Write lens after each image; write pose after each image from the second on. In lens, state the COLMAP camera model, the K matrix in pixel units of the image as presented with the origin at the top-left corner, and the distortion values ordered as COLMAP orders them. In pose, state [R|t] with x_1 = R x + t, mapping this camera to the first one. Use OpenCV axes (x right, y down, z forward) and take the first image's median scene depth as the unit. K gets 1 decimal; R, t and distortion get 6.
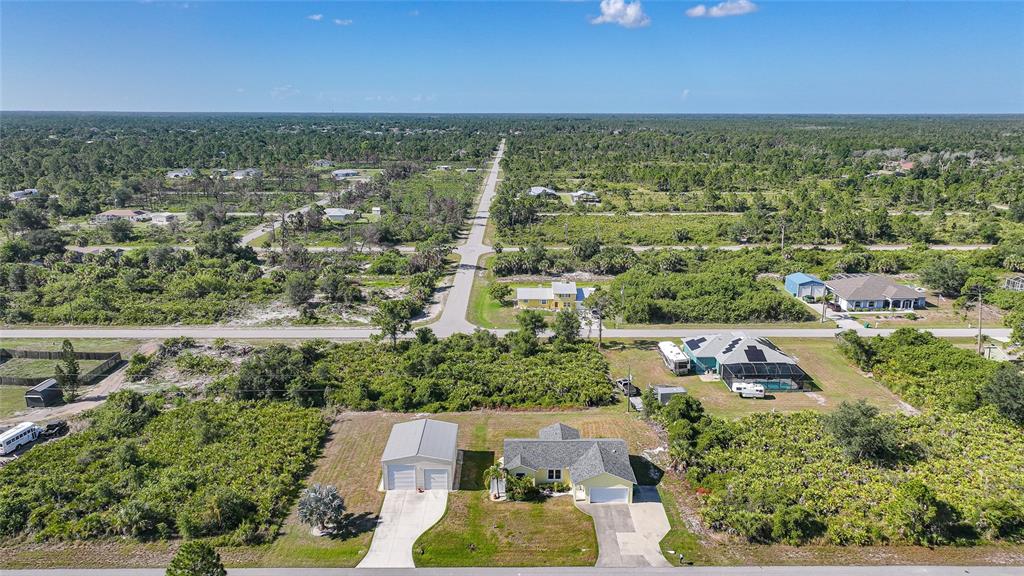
lens RADIAL K [[717.0, 0, 506.4], [0, 717.0, 290.6], [0, 0, 1]] dist [0.013104, -0.013255]
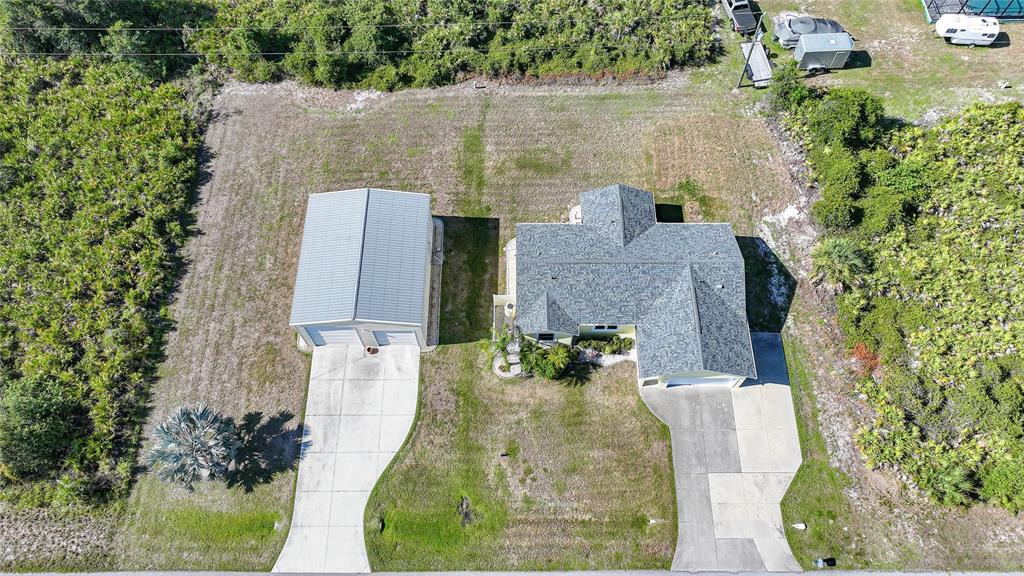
lens RADIAL K [[717.9, 0, 516.5], [0, 717.9, 274.6], [0, 0, 1]] dist [-0.003975, 0.022790]
pose [[0.999986, -0.004777, 0.002412, -0.004272], [0.001355, 0.662175, 0.749348, -0.174014], [-0.005177, -0.749334, 0.662172, 0.601400]]
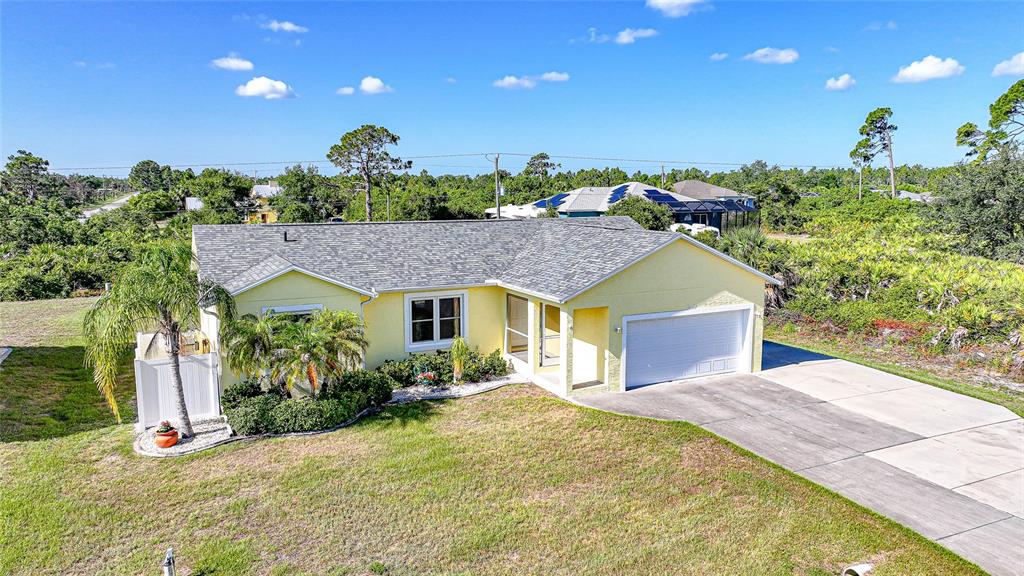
lens RADIAL K [[717.9, 0, 515.8], [0, 717.9, 289.6], [0, 0, 1]] dist [-0.003975, 0.022790]
pose [[0.894642, -0.057138, 0.443115, -0.013404], [0.103100, 0.991423, -0.080316, 0.244715], [-0.434725, 0.117539, 0.892860, 0.706677]]
